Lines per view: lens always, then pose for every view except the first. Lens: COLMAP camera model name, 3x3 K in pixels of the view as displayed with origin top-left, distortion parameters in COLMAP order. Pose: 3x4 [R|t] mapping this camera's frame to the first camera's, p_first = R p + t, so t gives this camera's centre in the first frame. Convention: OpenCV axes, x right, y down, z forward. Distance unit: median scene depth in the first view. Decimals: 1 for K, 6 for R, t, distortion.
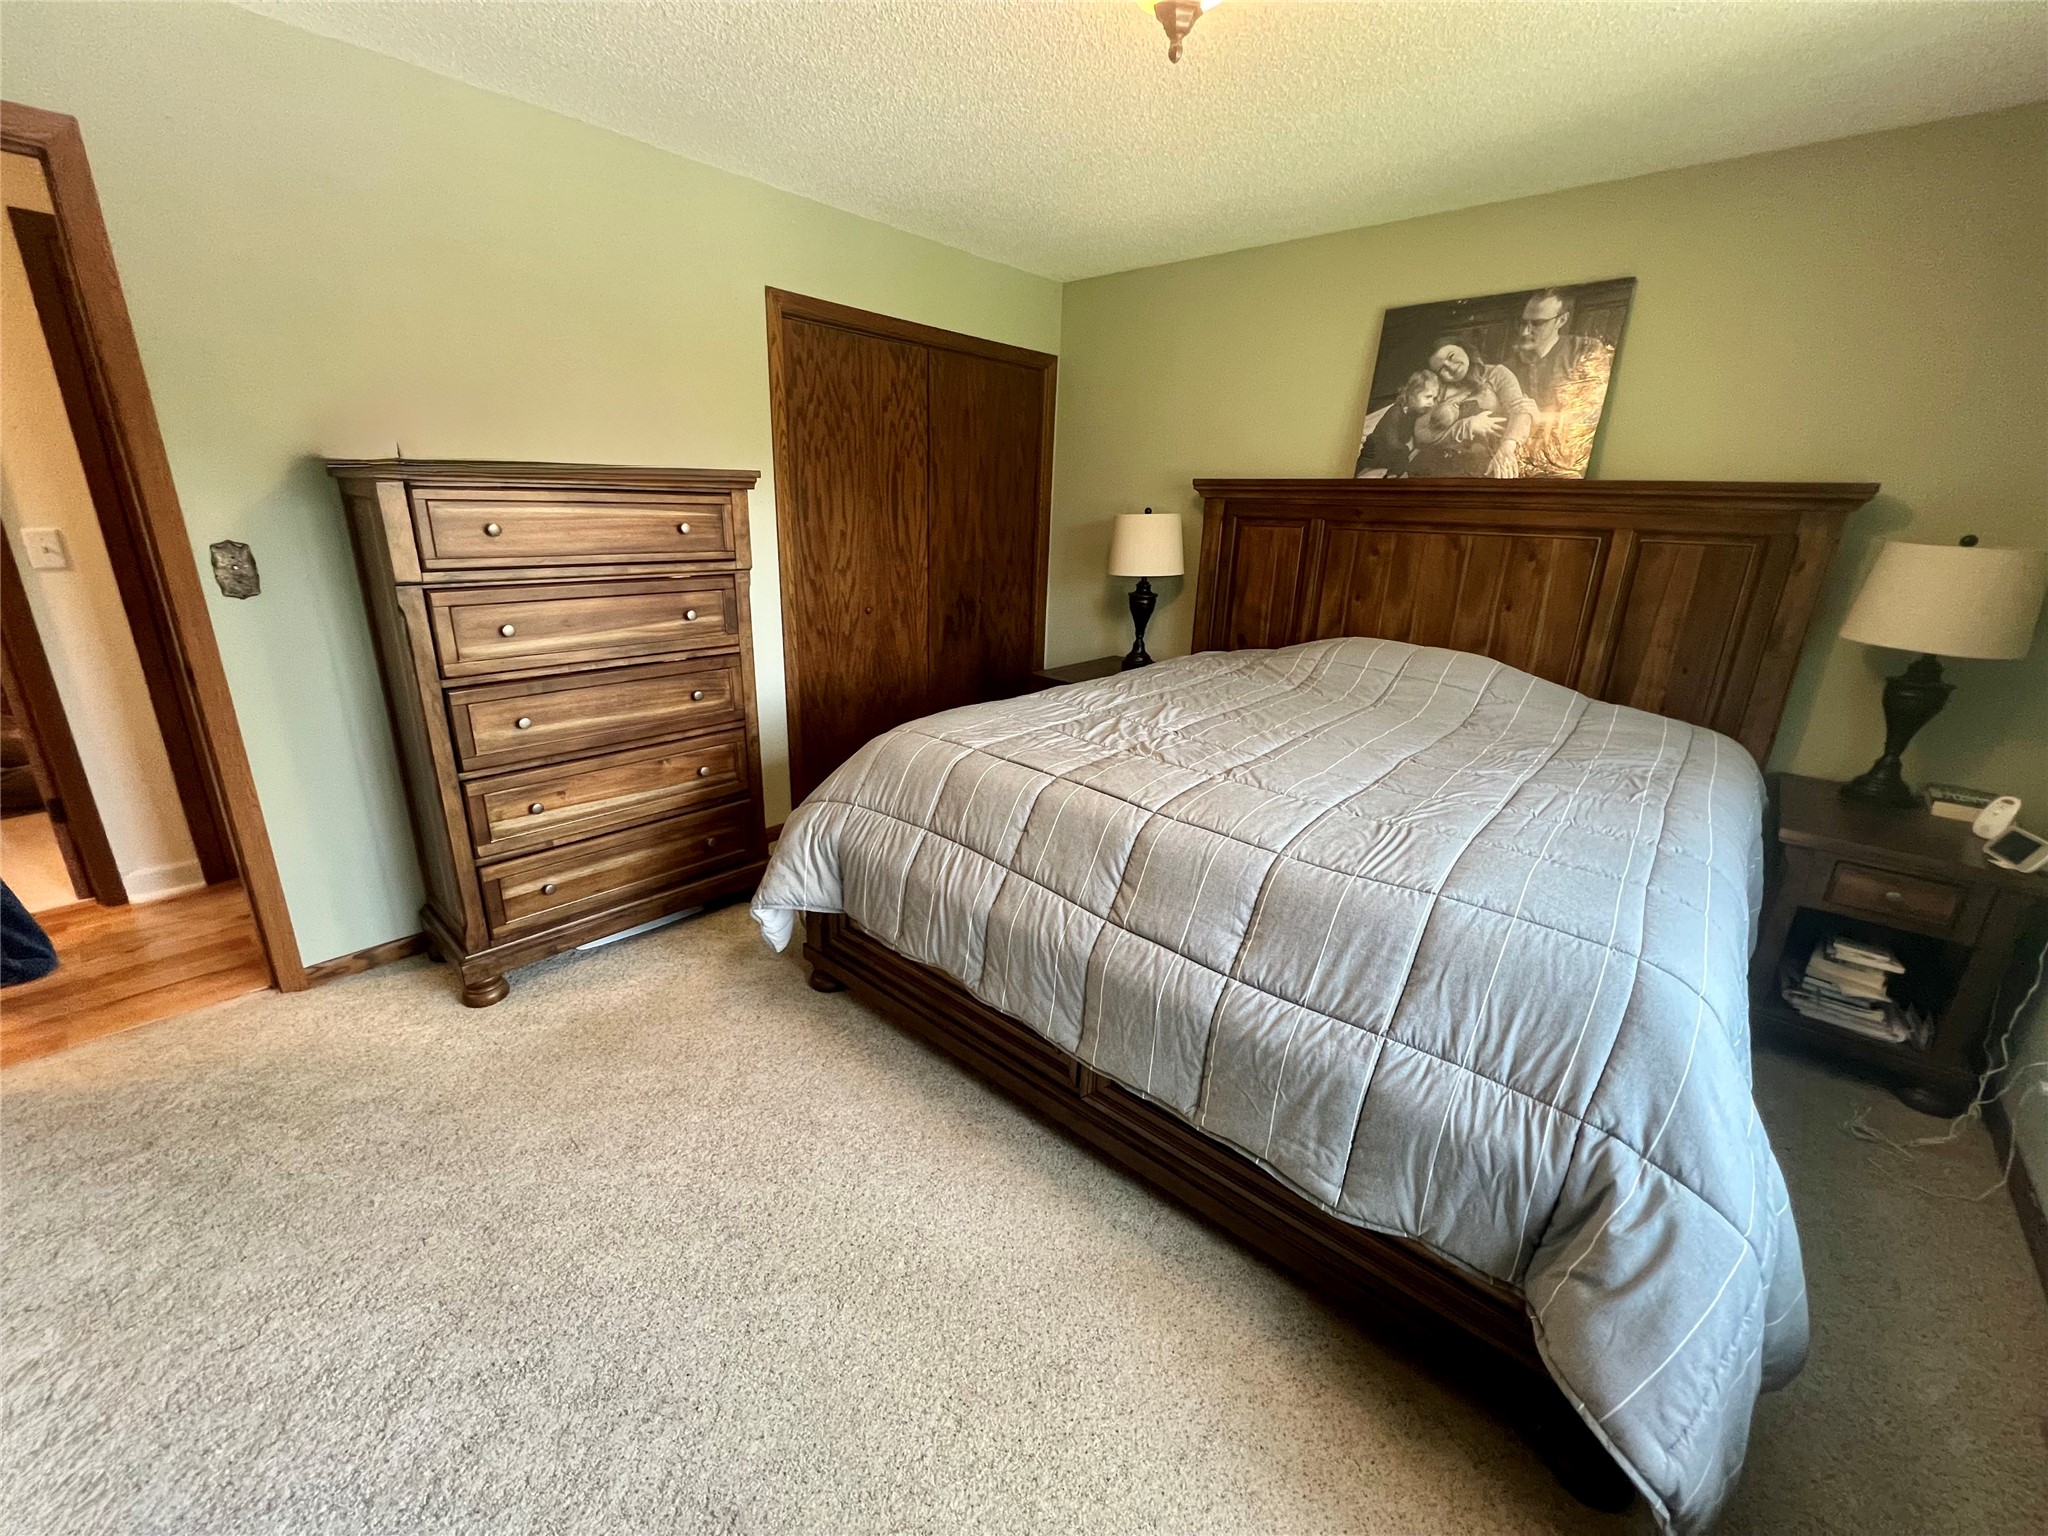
lens RADIAL K [[817.9, 0, 1017.2], [0, 817.9, 769.1], [0, 0, 1]] dist [0.001171, -0.000306]
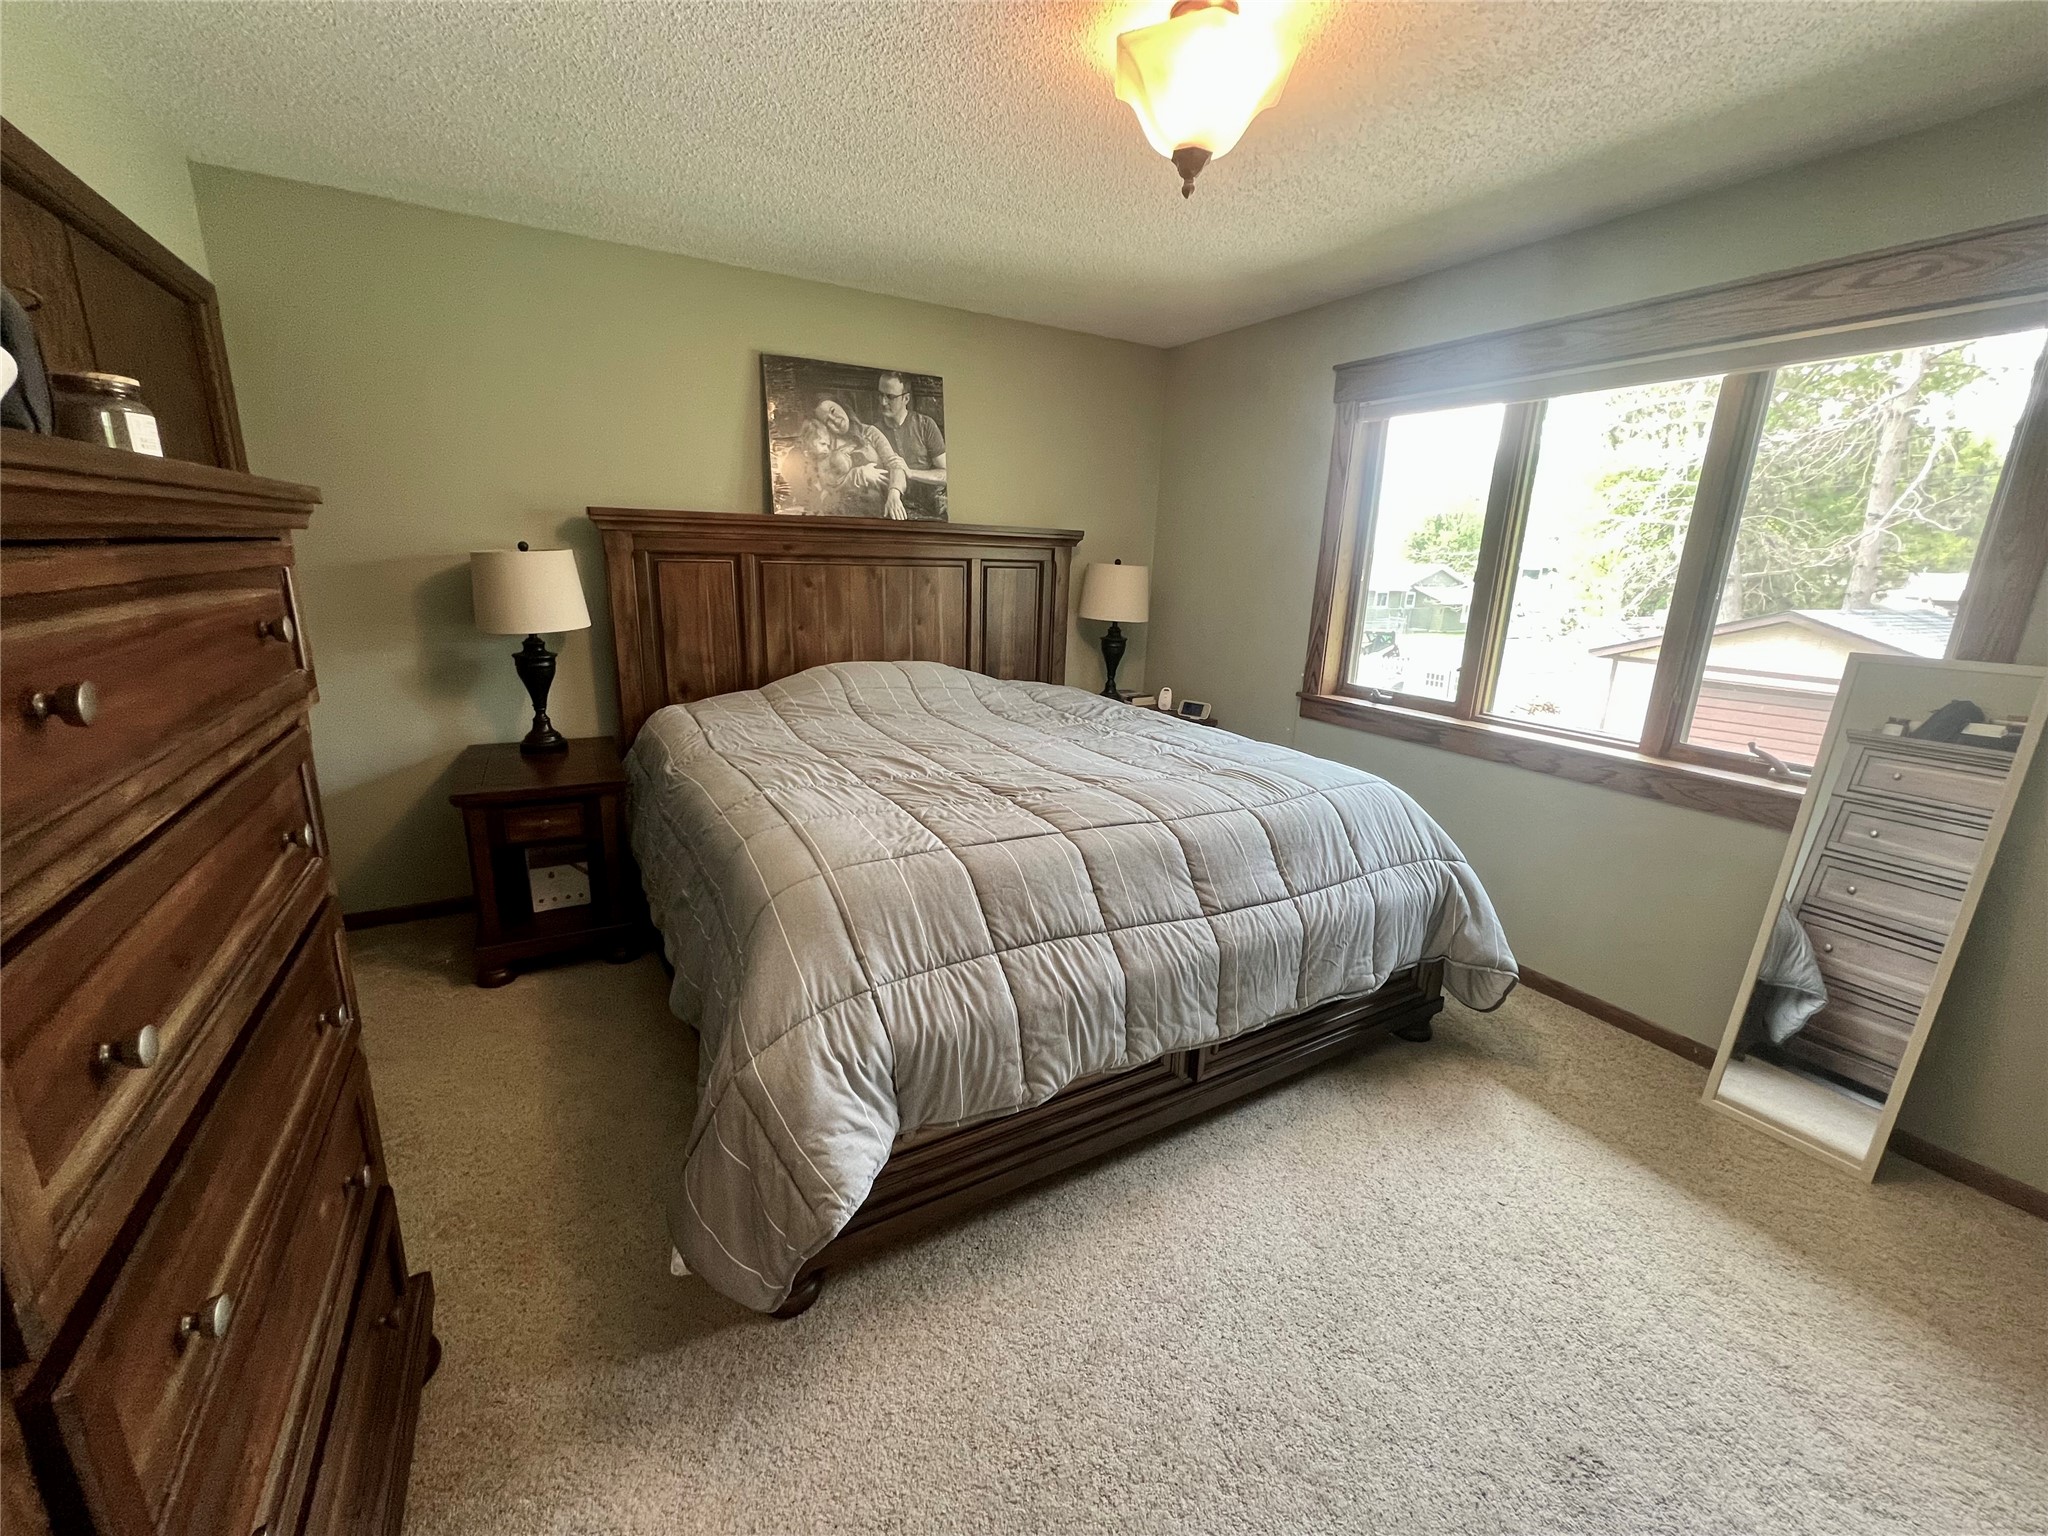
lens RADIAL K [[817.9, 0, 1020.0], [0, 817.9, 769.8], [0, 0, 1]] dist [0.001171, -0.000306]
pose [[0.311738, -0.264732, 0.912544, -0.600422], [0.274256, 0.944596, 0.180340, -0.179854], [-0.909727, 0.194052, 0.367071, 0.476546]]
